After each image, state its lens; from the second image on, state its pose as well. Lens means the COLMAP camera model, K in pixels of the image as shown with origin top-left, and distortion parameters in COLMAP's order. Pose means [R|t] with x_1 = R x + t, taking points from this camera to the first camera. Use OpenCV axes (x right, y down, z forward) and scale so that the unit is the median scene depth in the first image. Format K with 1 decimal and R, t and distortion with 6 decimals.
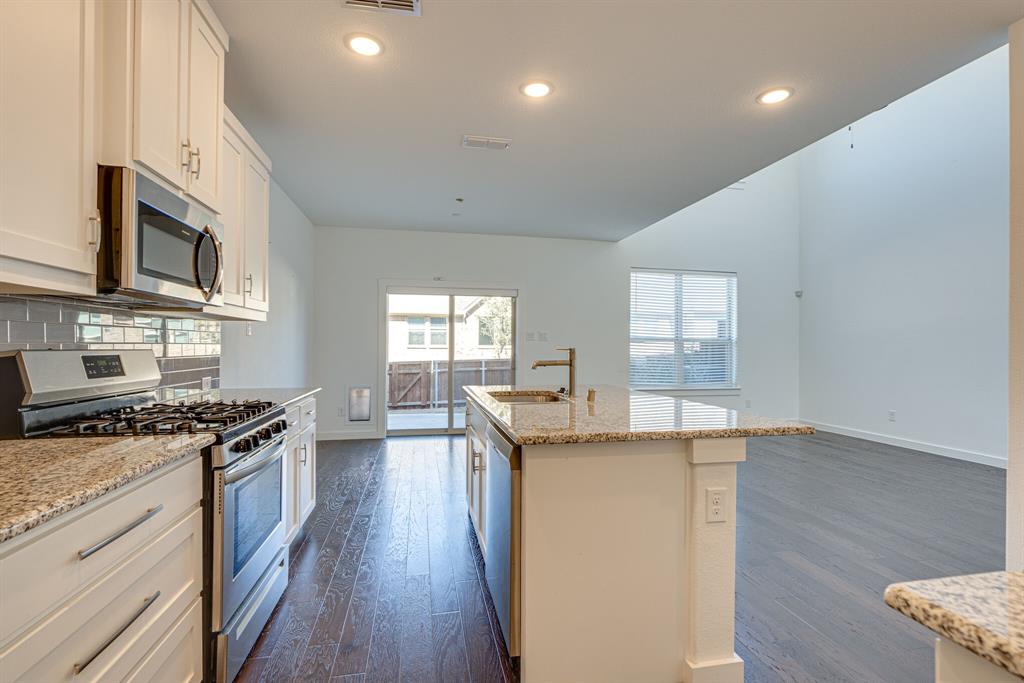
lens RADIAL K [[472.1, 0, 512.0], [0, 472.1, 341.5], [0, 0, 1]] dist [0.000802, 0.000460]
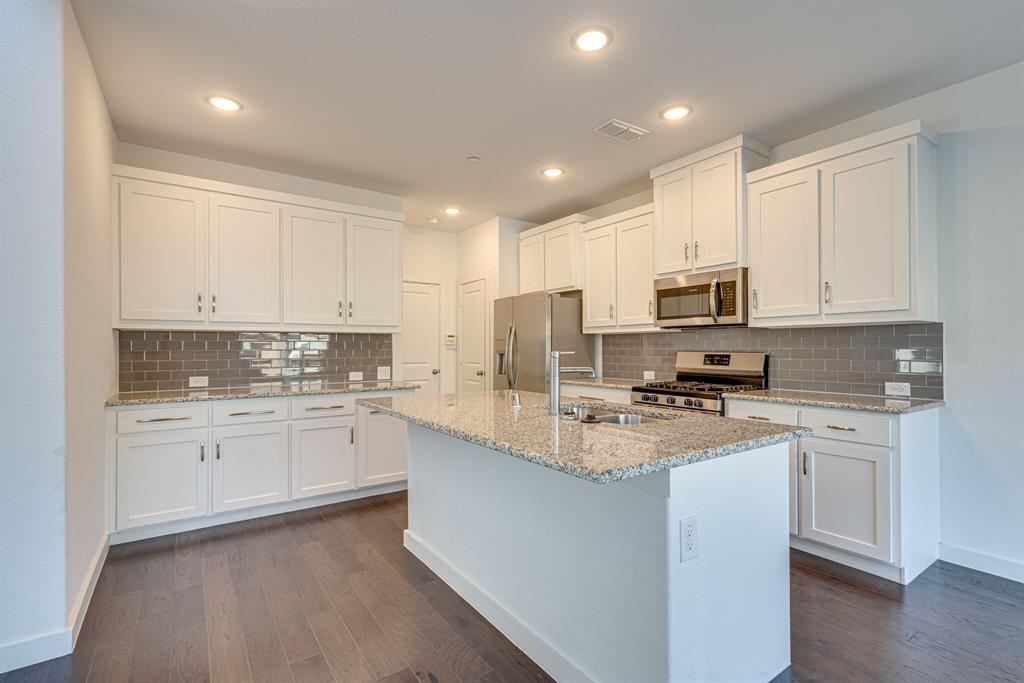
lens RADIAL K [[473.8, 0, 521.6], [0, 473.8, 345.5], [0, 0, 1]] dist [0.004109, 0.000424]
pose [[-0.910946, -0.007058, -0.412466, 0.329389], [-0.000839, 0.999883, -0.015257, 0.009850], [0.412525, -0.013552, -0.910845, 1.110738]]
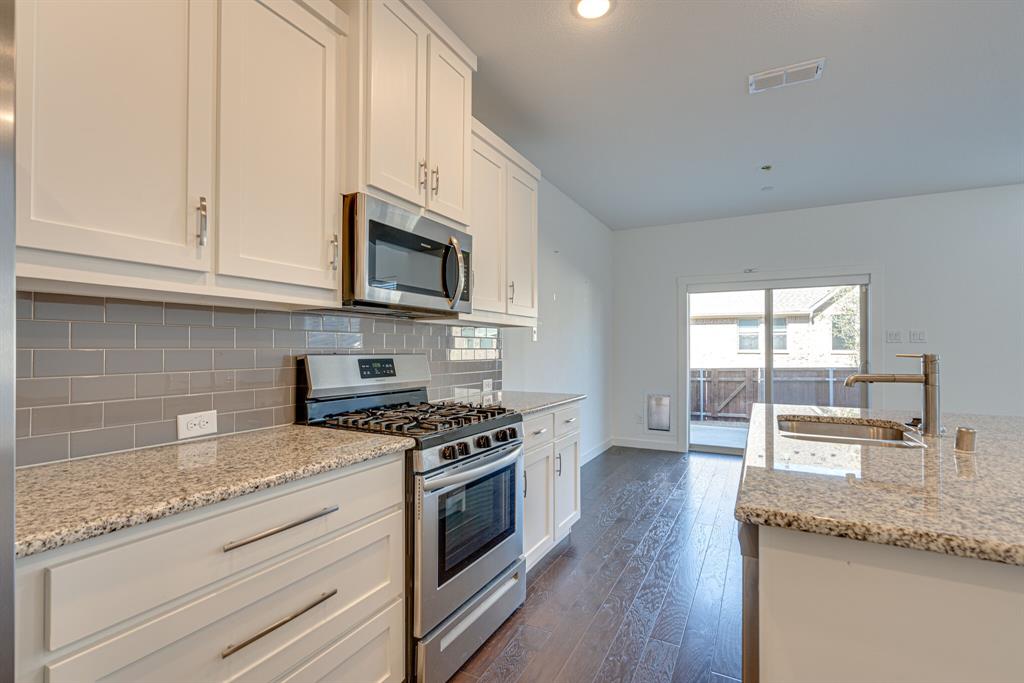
lens RADIAL K [[466.3, 0, 513.4], [0, 466.3, 342.8], [0, 0, 1]] dist [0.002429, 0.000290]
pose [[0.775404, -0.011554, -0.631360, 0.060863], [0.006549, 0.999926, -0.010255, 0.001191], [0.631432, 0.003817, 0.775422, 0.136585]]
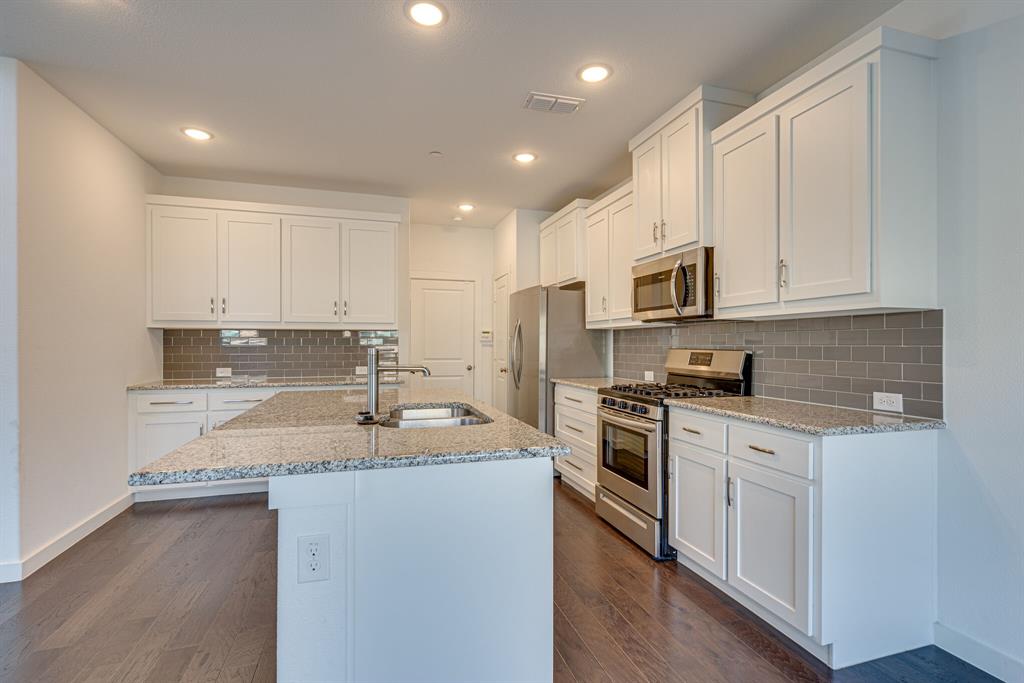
lens RADIAL K [[479.2, 0, 520.6], [0, 479.2, 343.5], [0, 0, 1]] dist [-0.002014, -0.000026]
pose [[-0.994071, -0.007156, -0.108494, -0.013520], [-0.006091, 0.999930, -0.010151, 0.007673], [0.108559, -0.009430, -0.994045, 1.168781]]
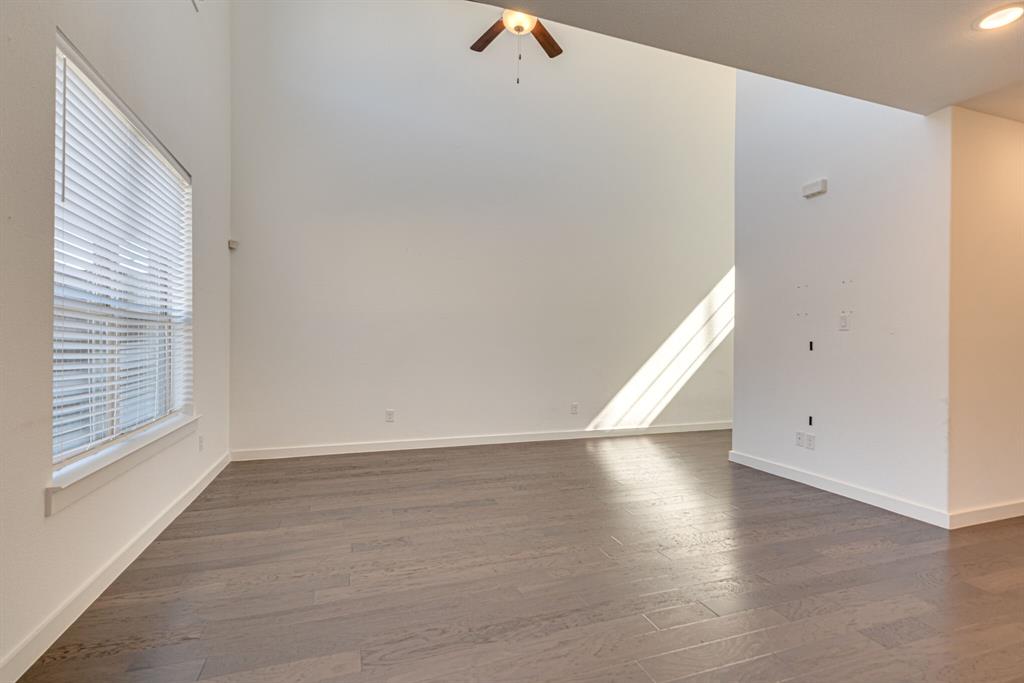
lens RADIAL K [[473.9, 0, 506.4], [0, 473.9, 344.0], [0, 0, 1]] dist [-0.002843, 0.000329]
pose [[-0.132820, -0.014905, 0.991028, -0.081853], [-0.018851, 0.999744, 0.012510, 0.020807], [-0.990961, -0.017020, -0.133067, 1.275064]]
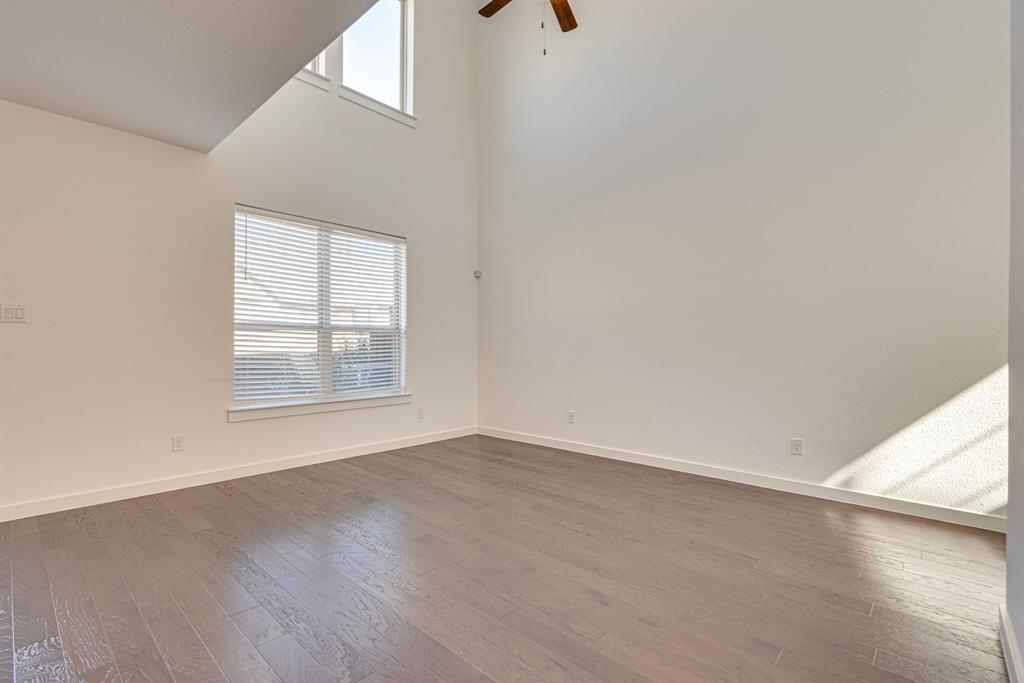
lens RADIAL K [[472.1, 0, 512.0], [0, 472.1, 341.5], [0, 0, 1]] dist [0.000802, 0.000460]
pose [[0.809586, -0.002659, 0.586995, 0.298571], [-0.000132, 0.999989, 0.004711, 0.021723], [-0.587001, -0.003892, 0.809577, 0.514864]]
